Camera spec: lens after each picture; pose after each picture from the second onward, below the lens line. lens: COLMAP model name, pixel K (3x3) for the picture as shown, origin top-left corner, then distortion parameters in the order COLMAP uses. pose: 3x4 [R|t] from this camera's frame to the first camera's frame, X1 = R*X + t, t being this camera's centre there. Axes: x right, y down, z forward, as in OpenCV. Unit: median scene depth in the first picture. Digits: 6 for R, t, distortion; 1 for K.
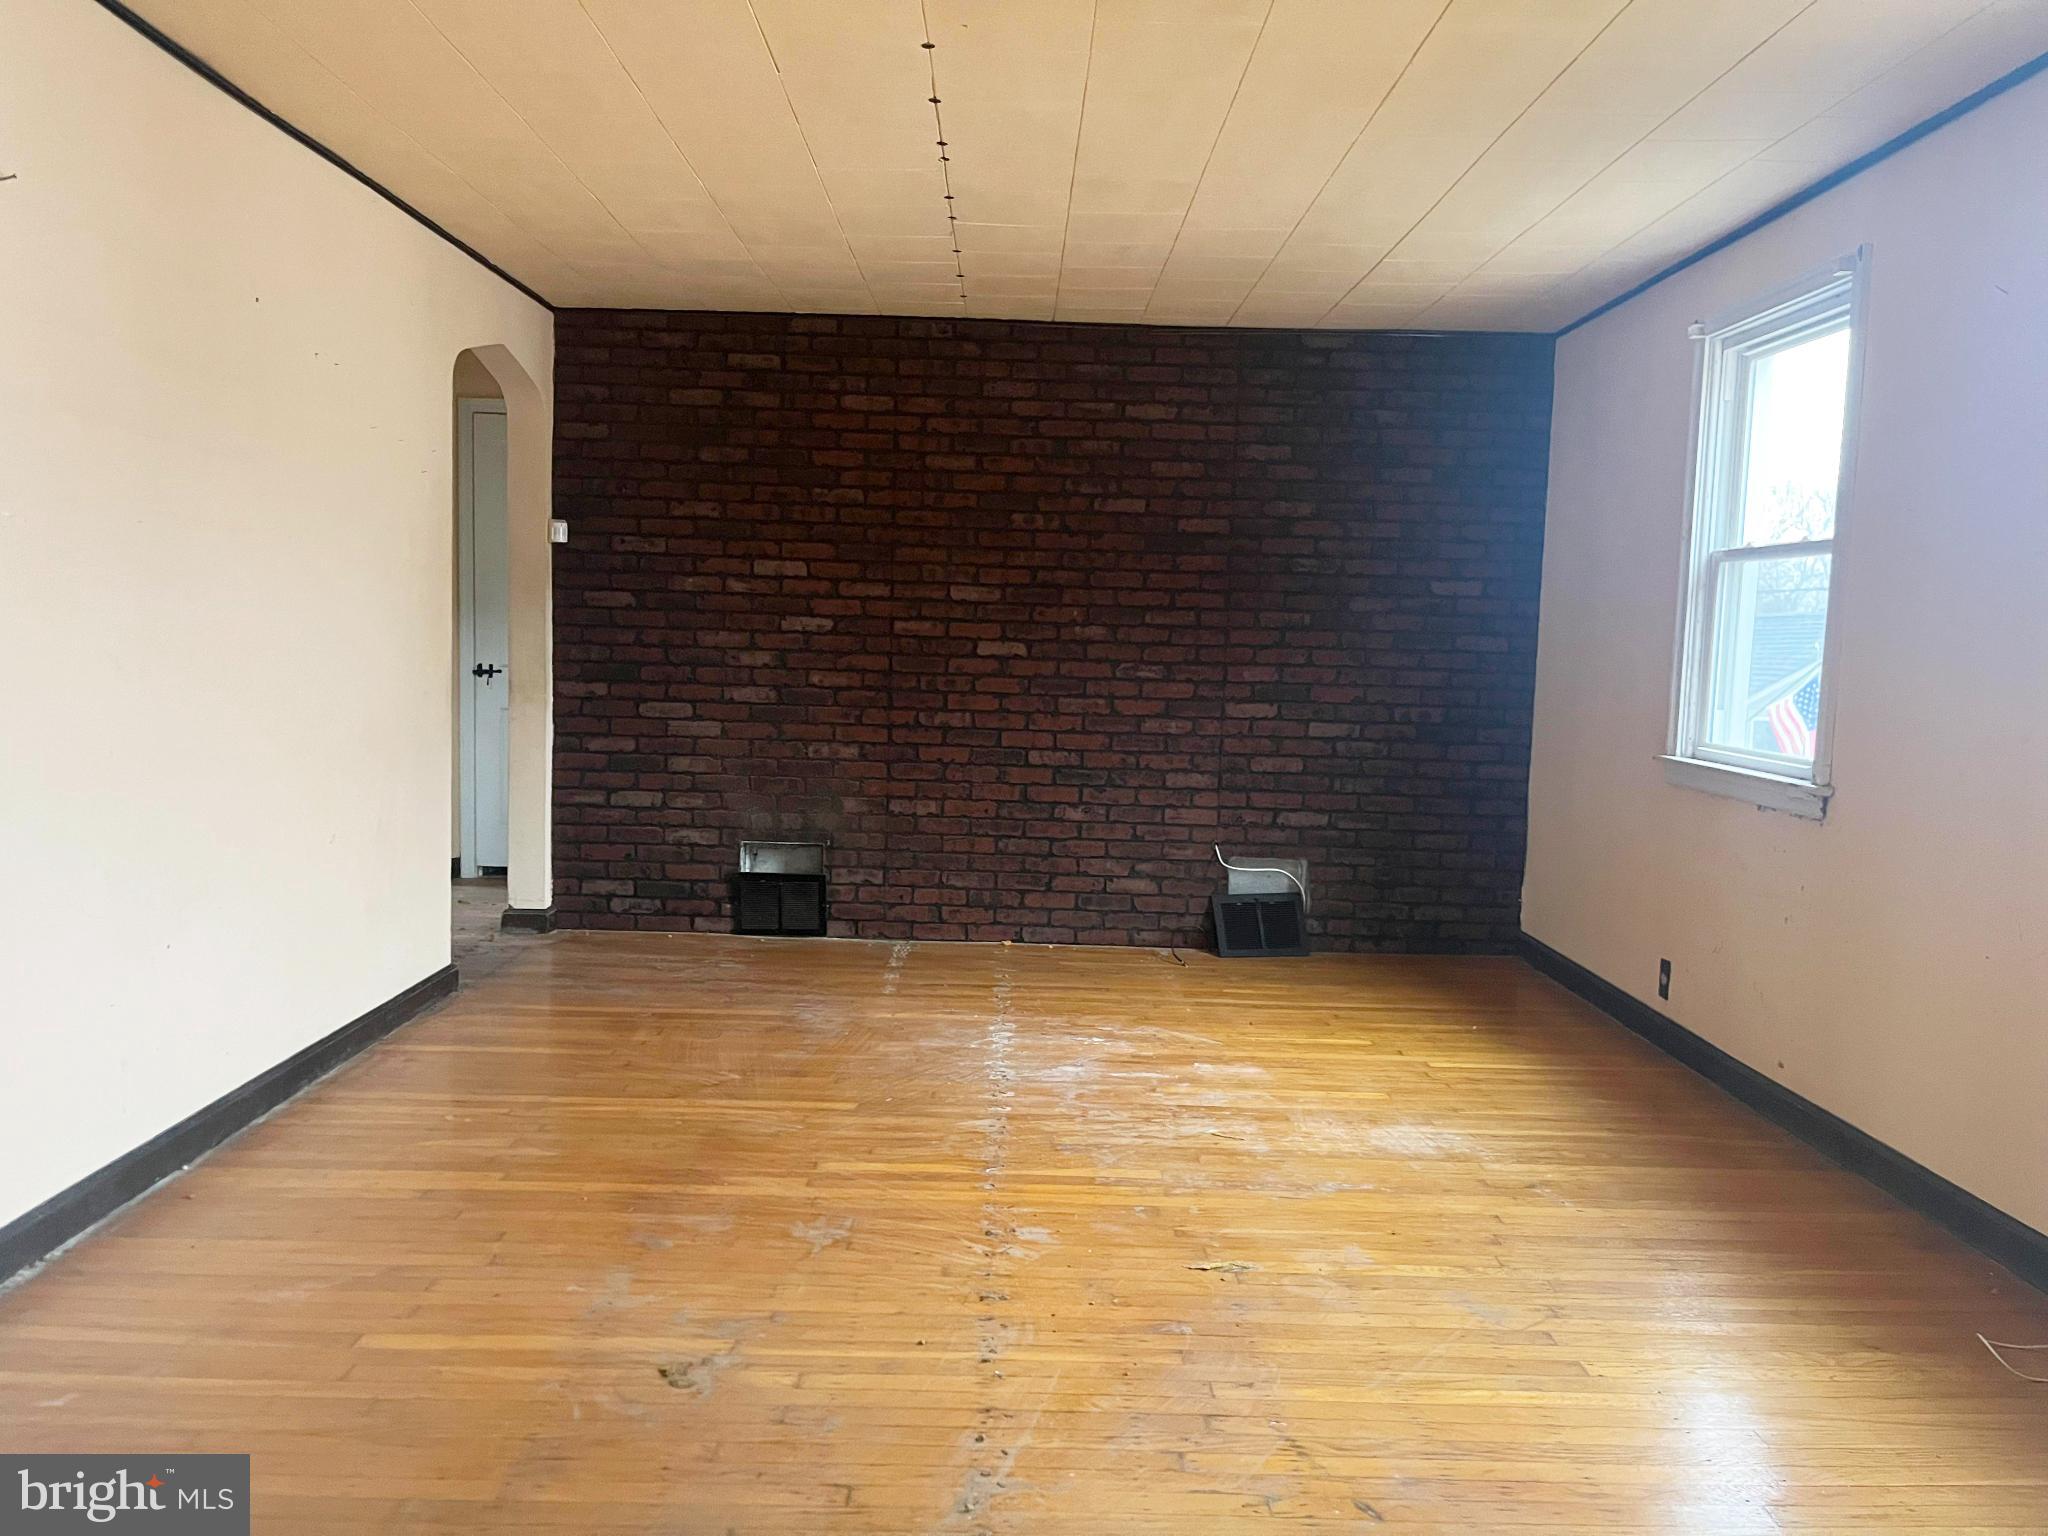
lens RADIAL K [[1557.8, 0, 1006.5], [0, 1557.8, 765.4], [0, 0, 1]] dist [0.086156, -0.111247]
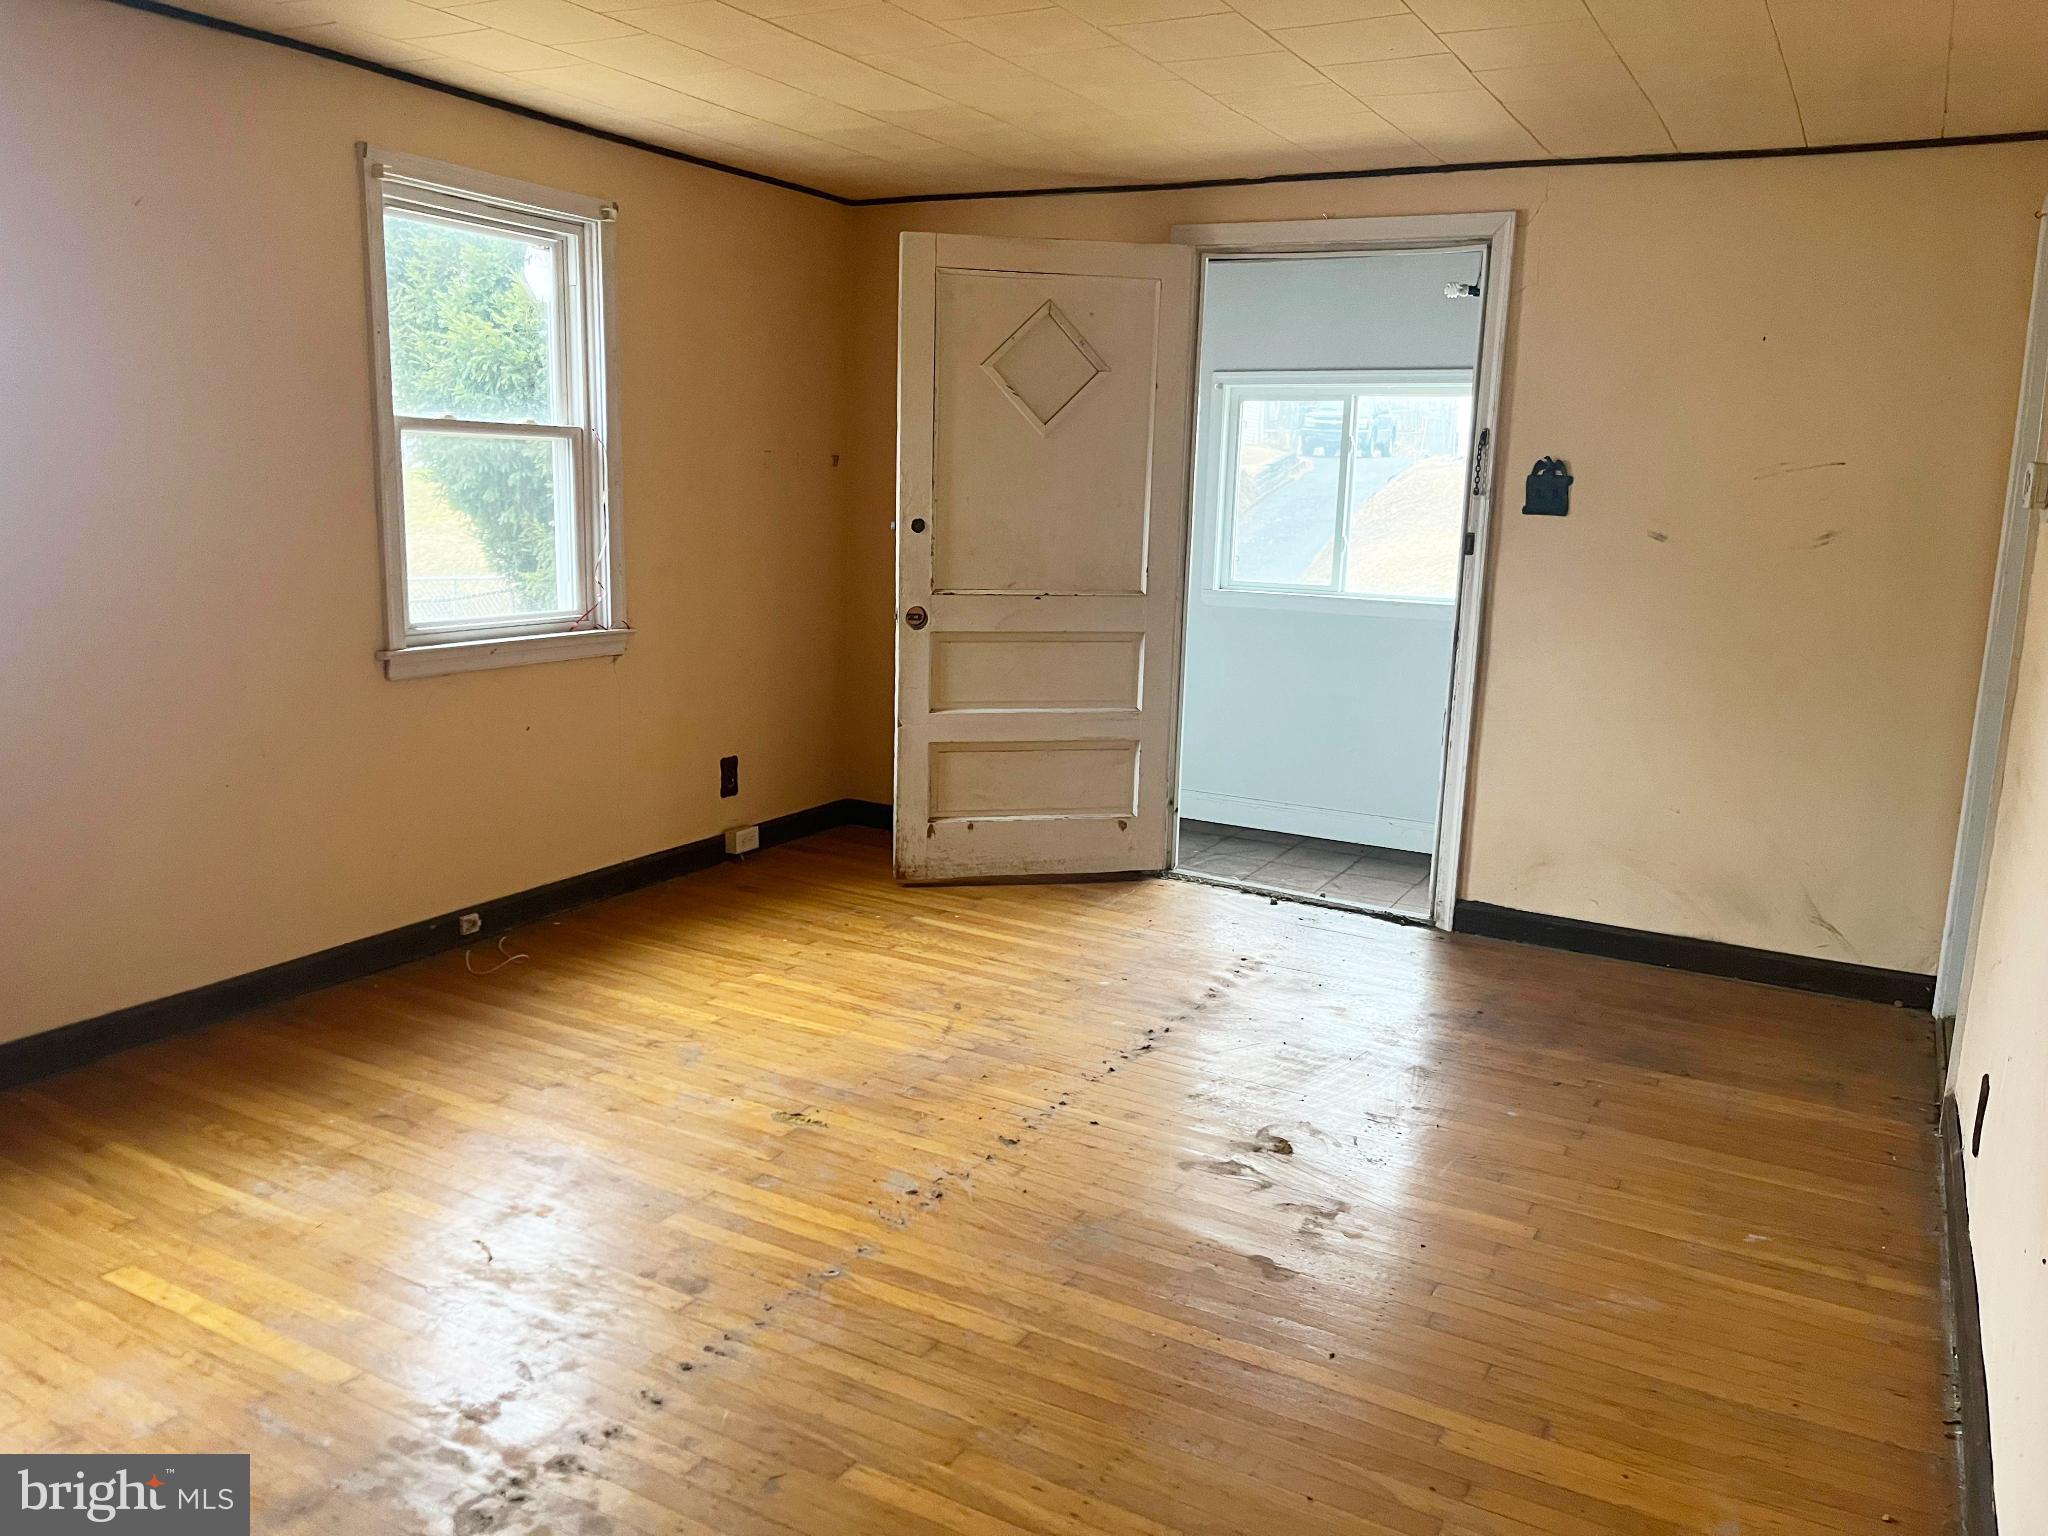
lens RADIAL K [[1557.8, 0, 1006.5], [0, 1557.8, 765.4], [0, 0, 1]] dist [0.086156, -0.111247]
pose [[-0.869108, -0.146552, 0.472412, -0.251934], [-0.015602, 0.962745, 0.269960, -0.123209], [-0.494376, 0.227254, -0.839016, 0.920002]]
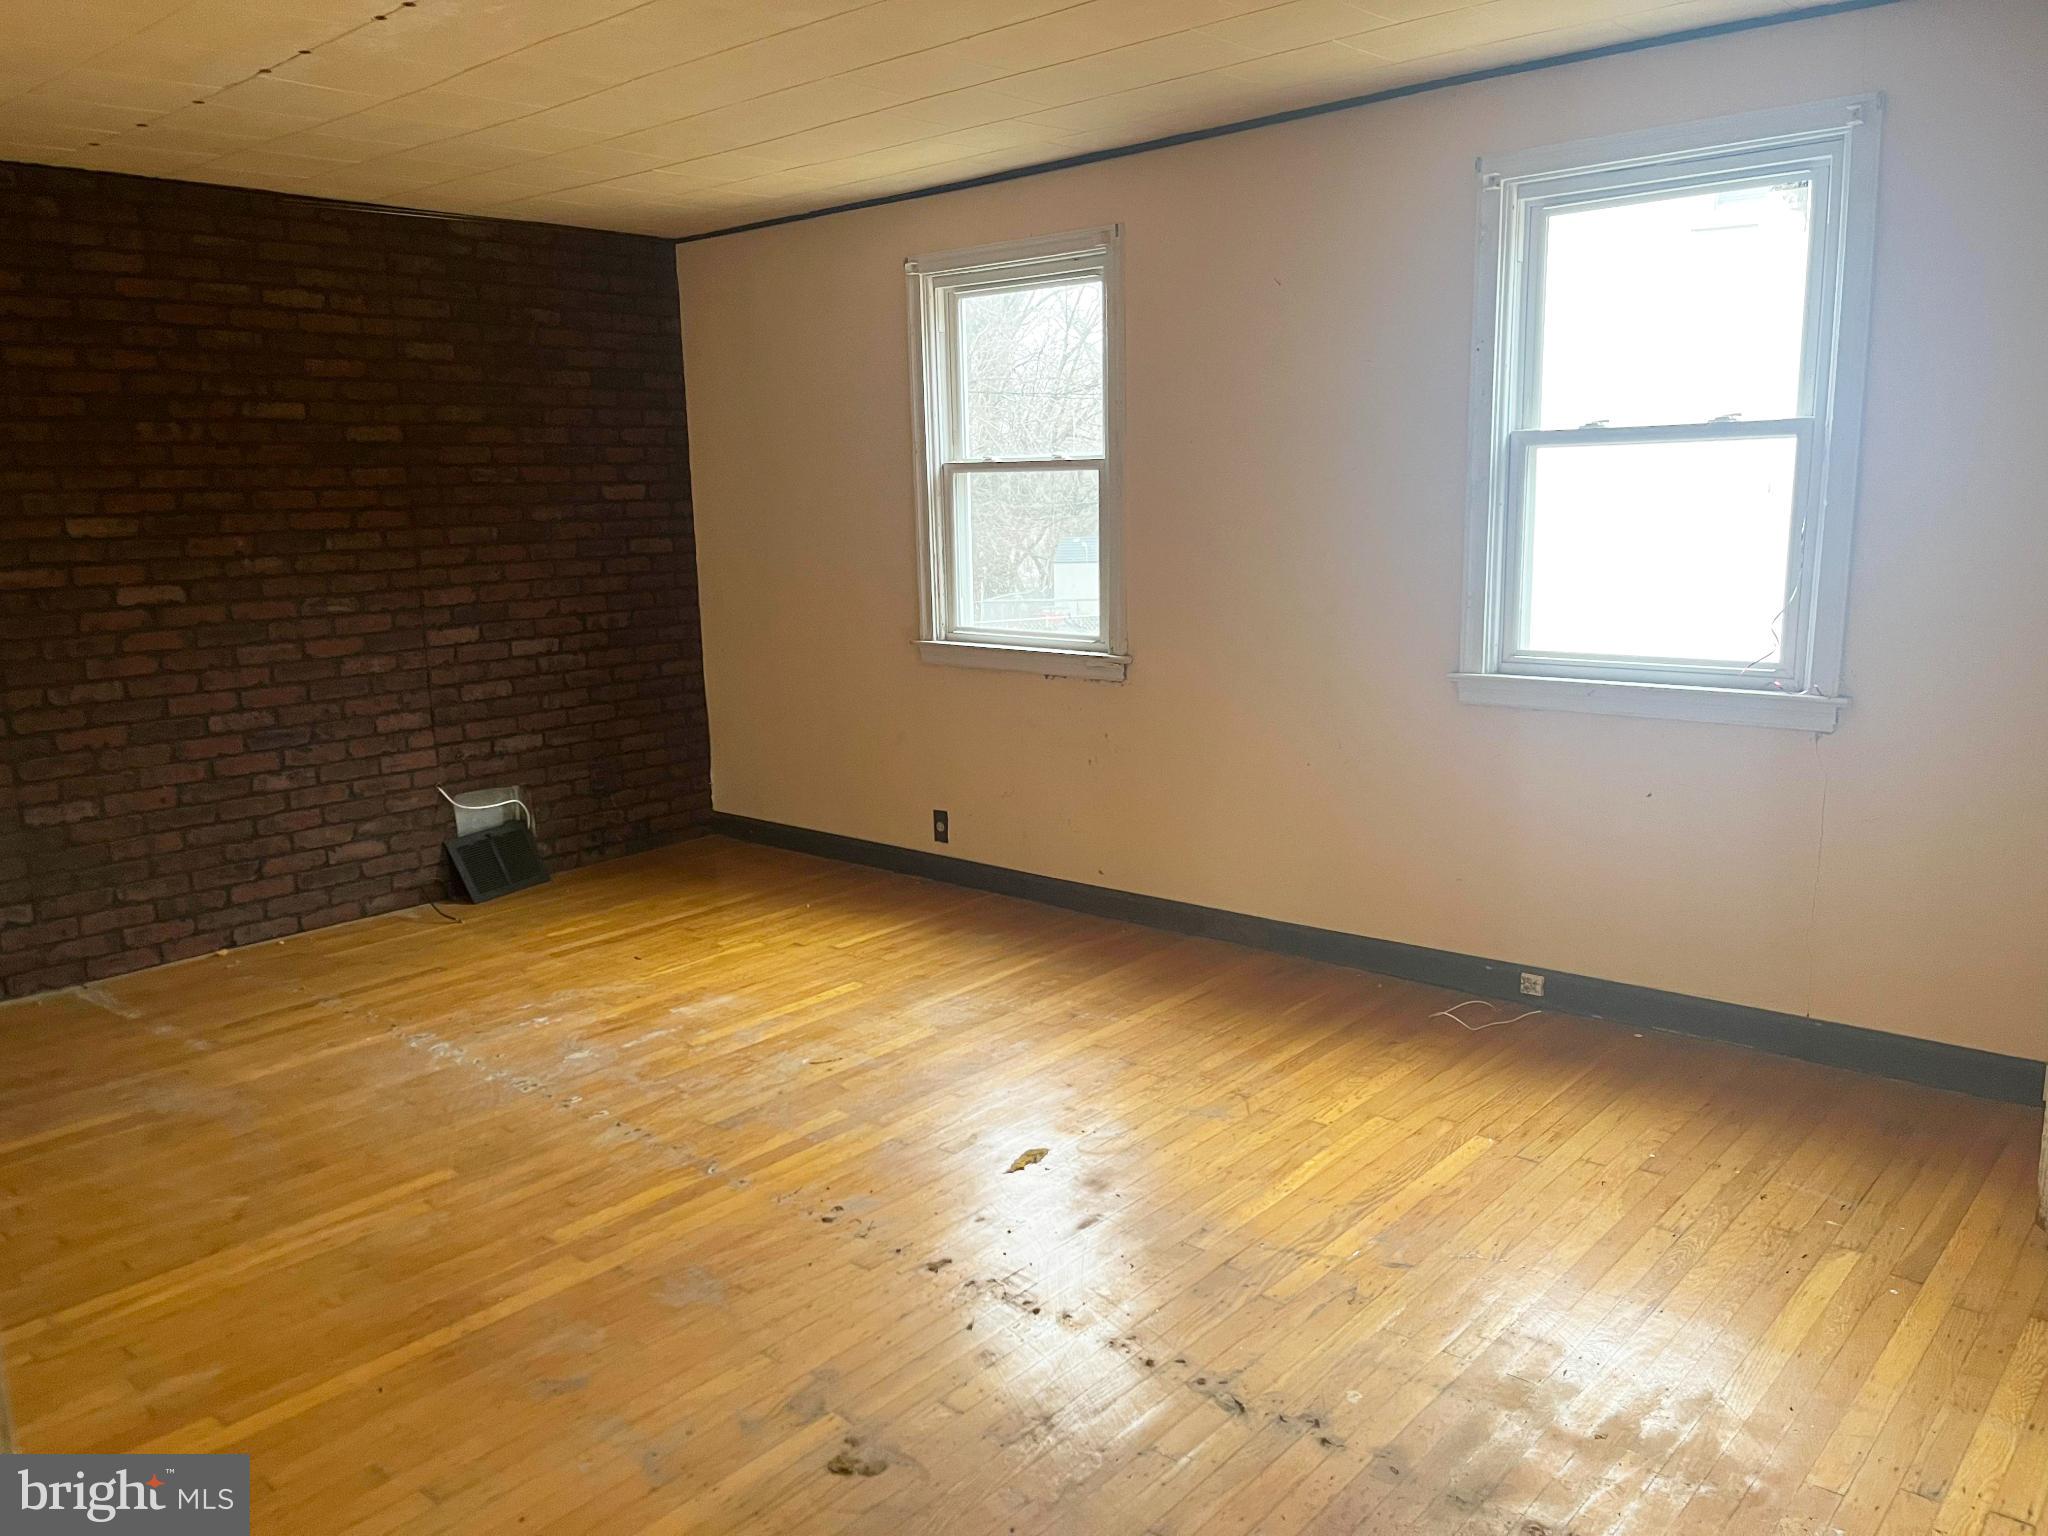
lens RADIAL K [[1557.8, 0, 1006.5], [0, 1557.8, 765.4], [0, 0, 1]] dist [0.086156, -0.111247]
pose [[0.661262, -0.179536, 0.728354, -0.317201], [0.107249, 0.983590, 0.145082, -0.059917], [-0.742449, -0.017822, 0.669666, 0.136777]]
